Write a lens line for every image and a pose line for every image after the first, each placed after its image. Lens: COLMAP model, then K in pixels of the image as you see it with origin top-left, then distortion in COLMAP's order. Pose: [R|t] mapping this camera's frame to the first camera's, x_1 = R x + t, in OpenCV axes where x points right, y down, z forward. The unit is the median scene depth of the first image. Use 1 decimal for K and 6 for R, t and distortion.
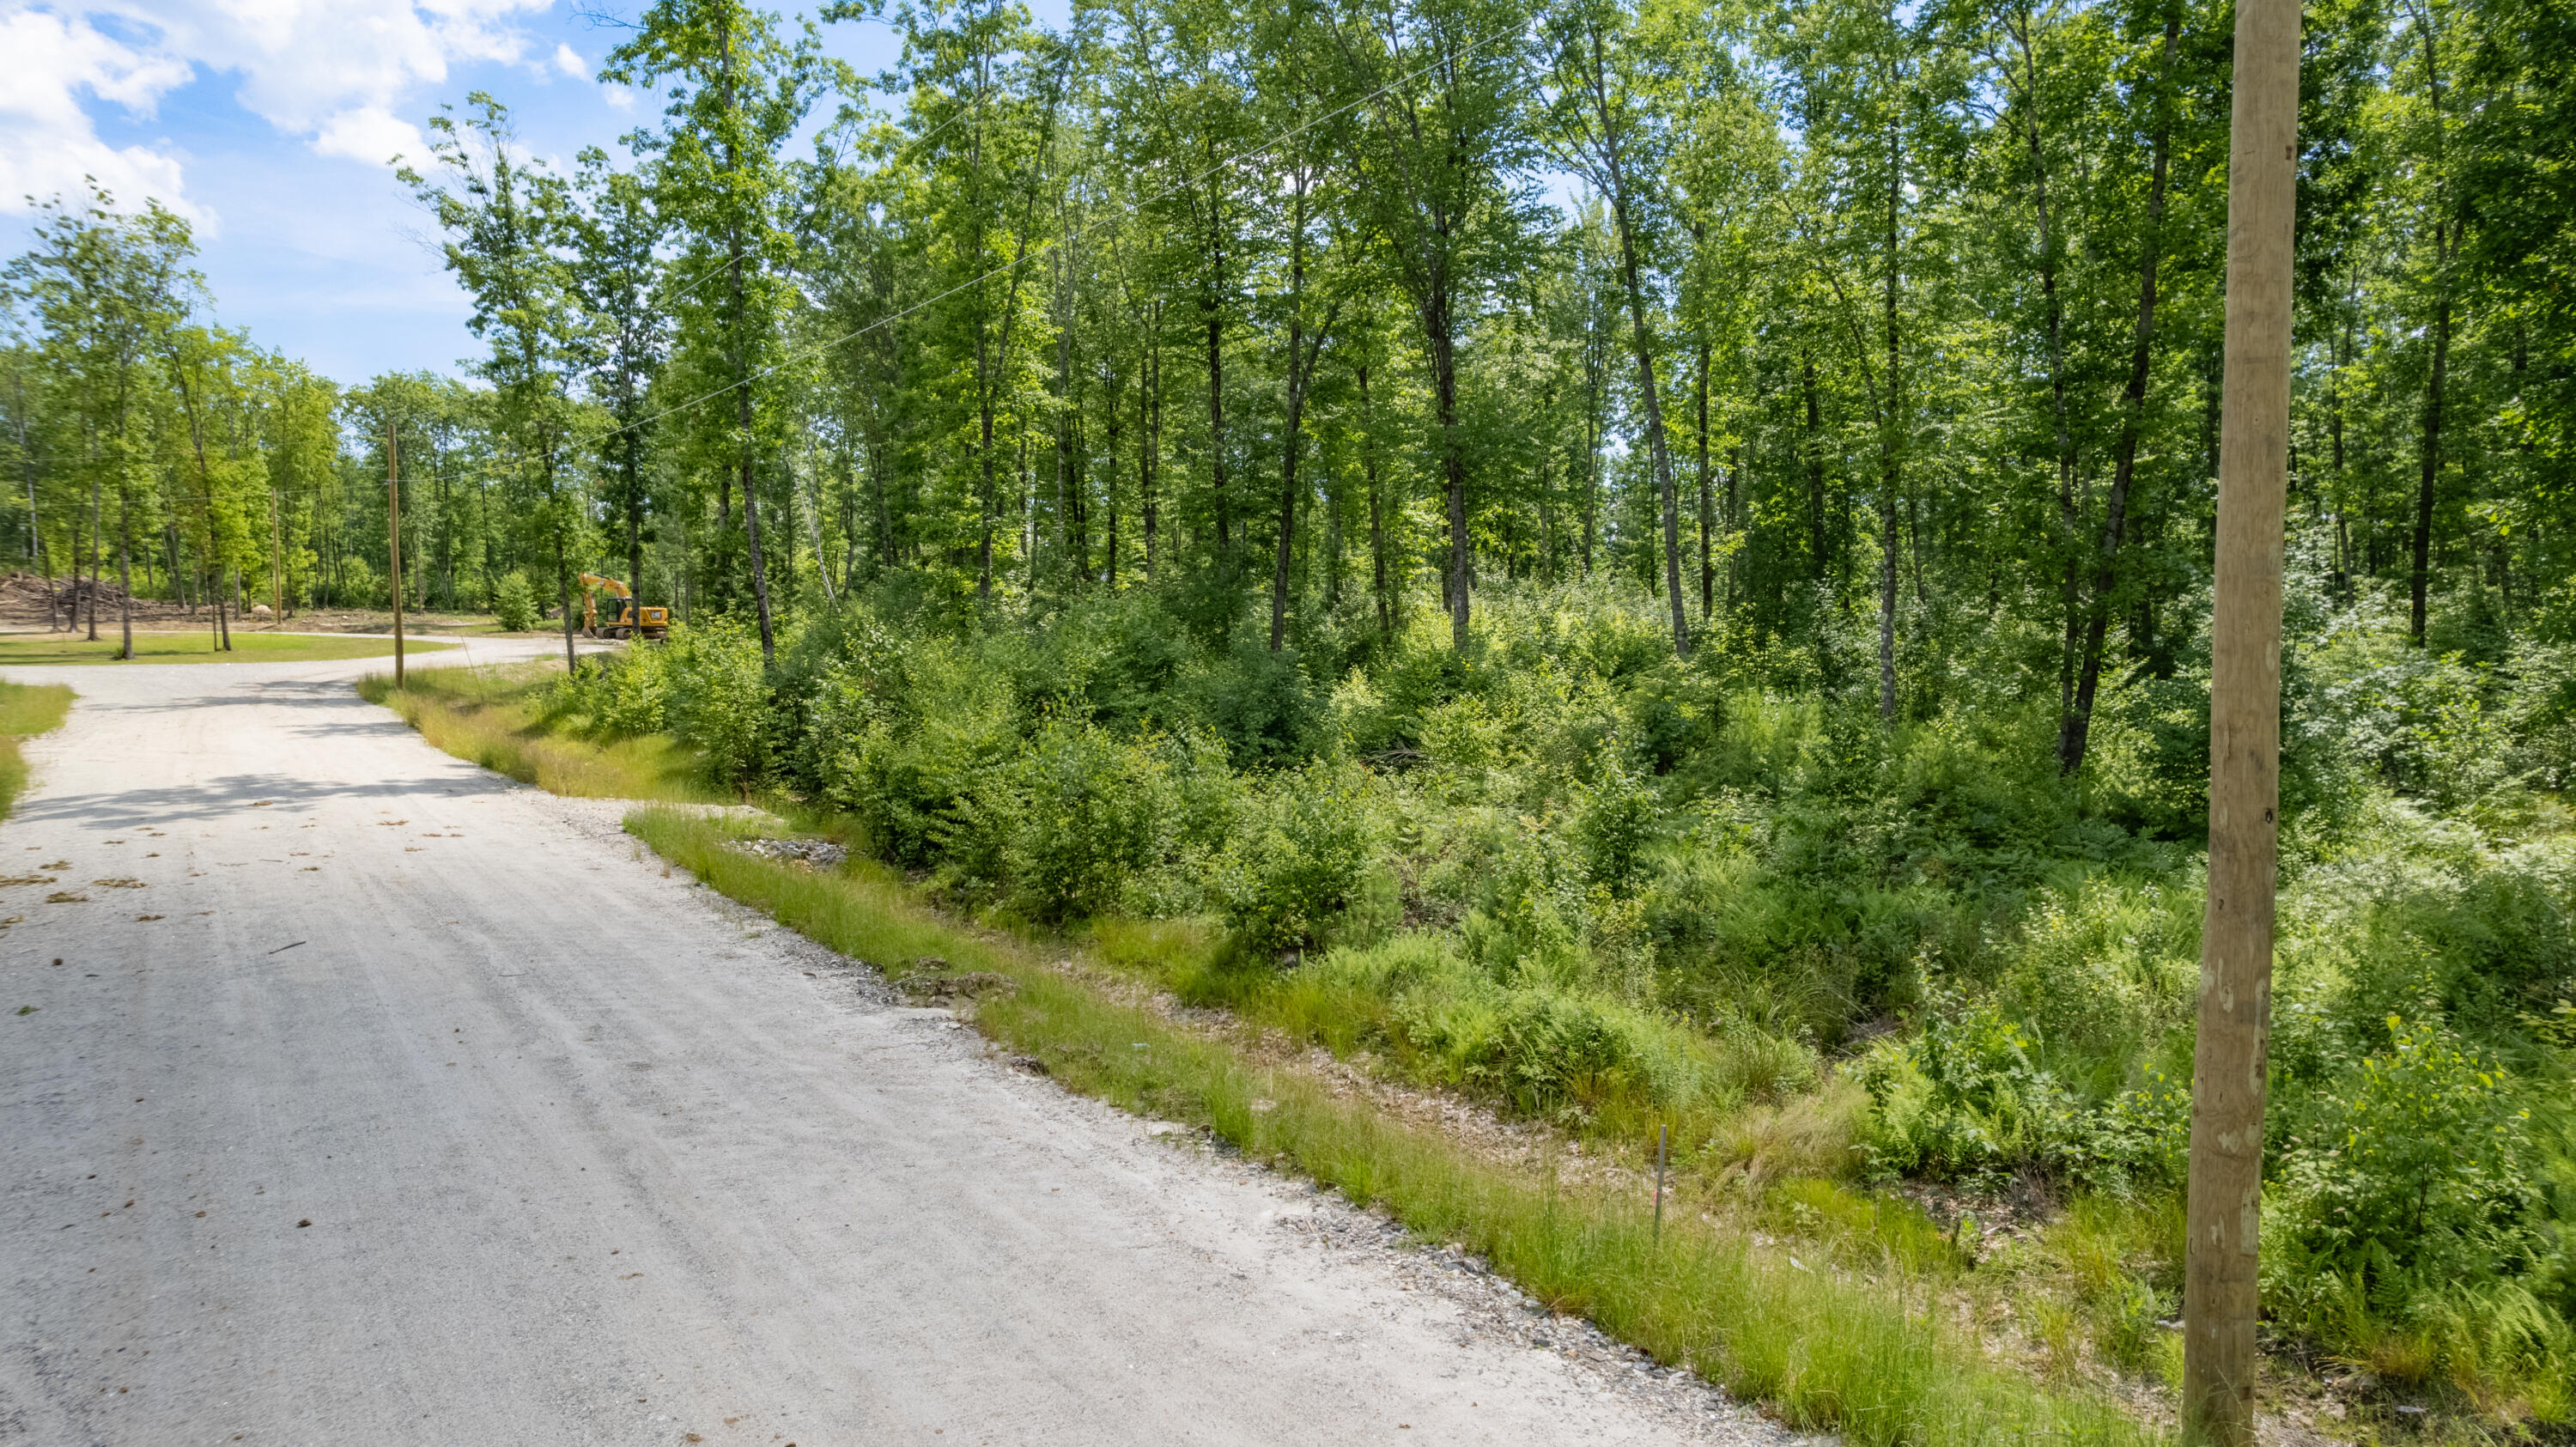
lens RADIAL K [[1683.4, 0, 1285.7], [0, 1683.4, 719.3], [0, 0, 1]] dist [-0.075626, 0.071741]
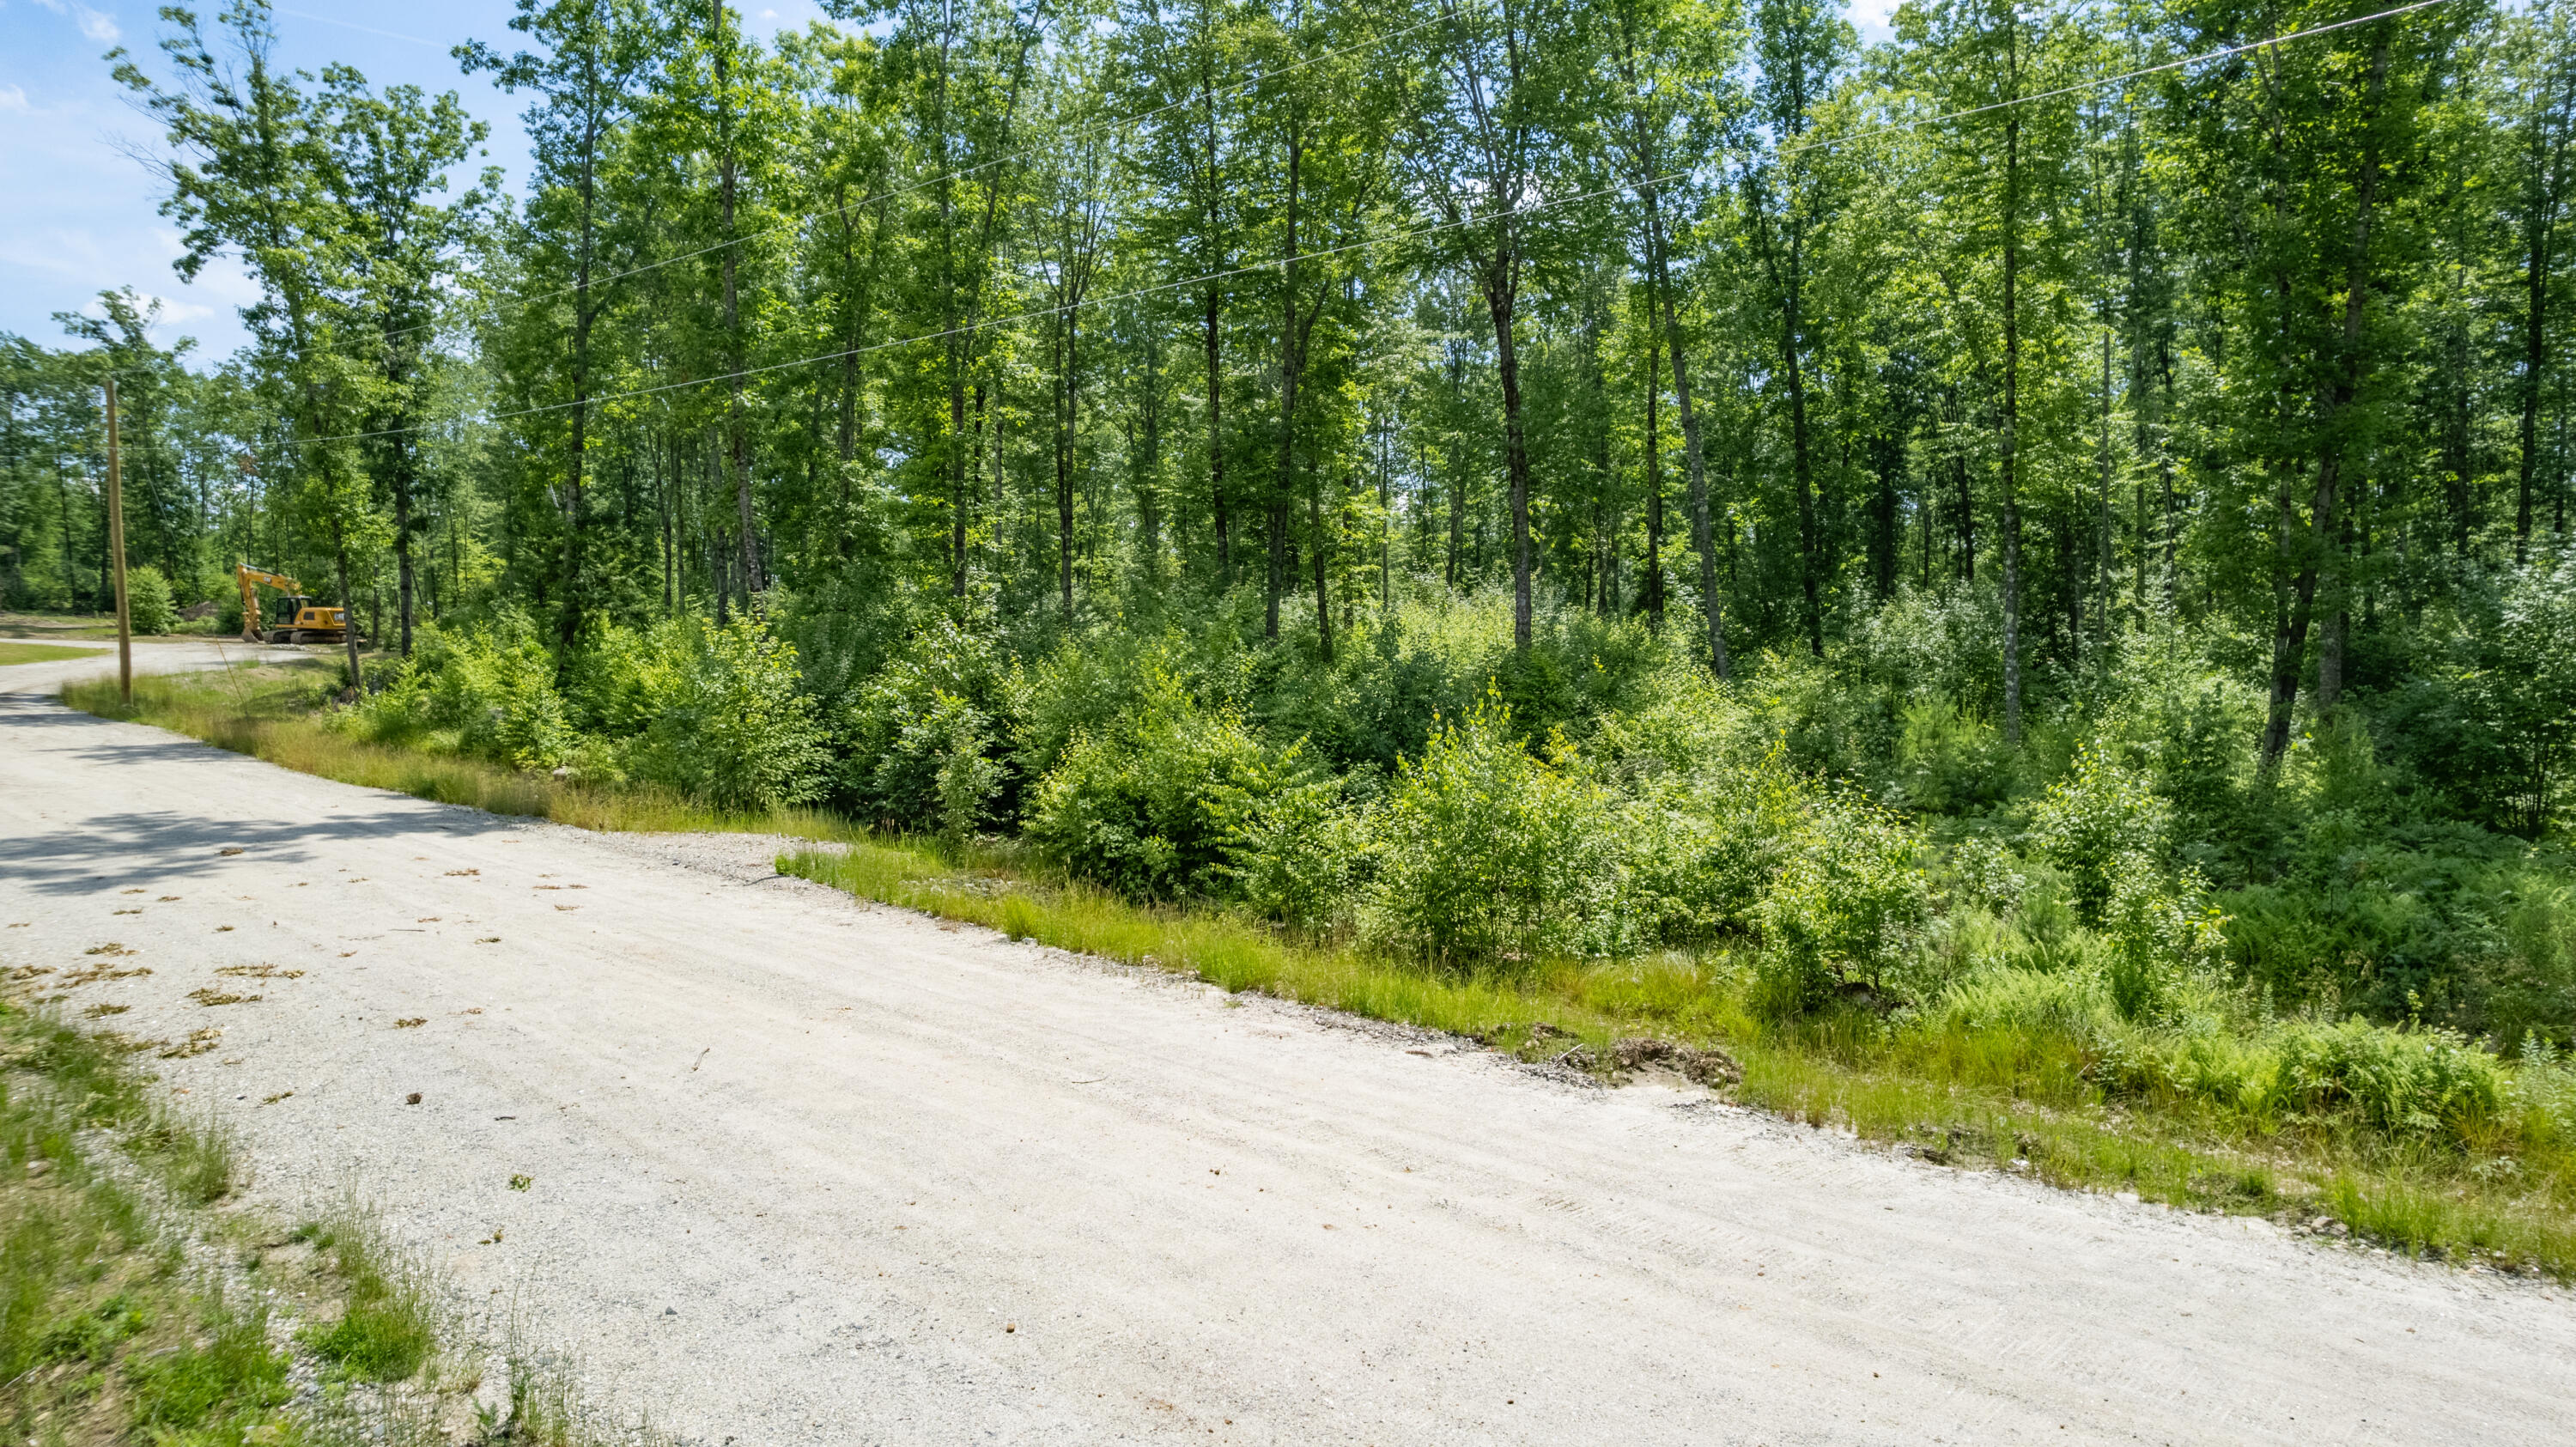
lens RADIAL K [[1683.4, 0, 1295.5], [0, 1683.4, 729.5], [0, 0, 1]] dist [-0.075626, 0.071741]
pose [[0.973123, -0.013580, 0.229883, -0.160597], [0.012848, 0.999907, 0.004681, -0.001535], [-0.229926, -0.001601, 0.973207, 0.069475]]
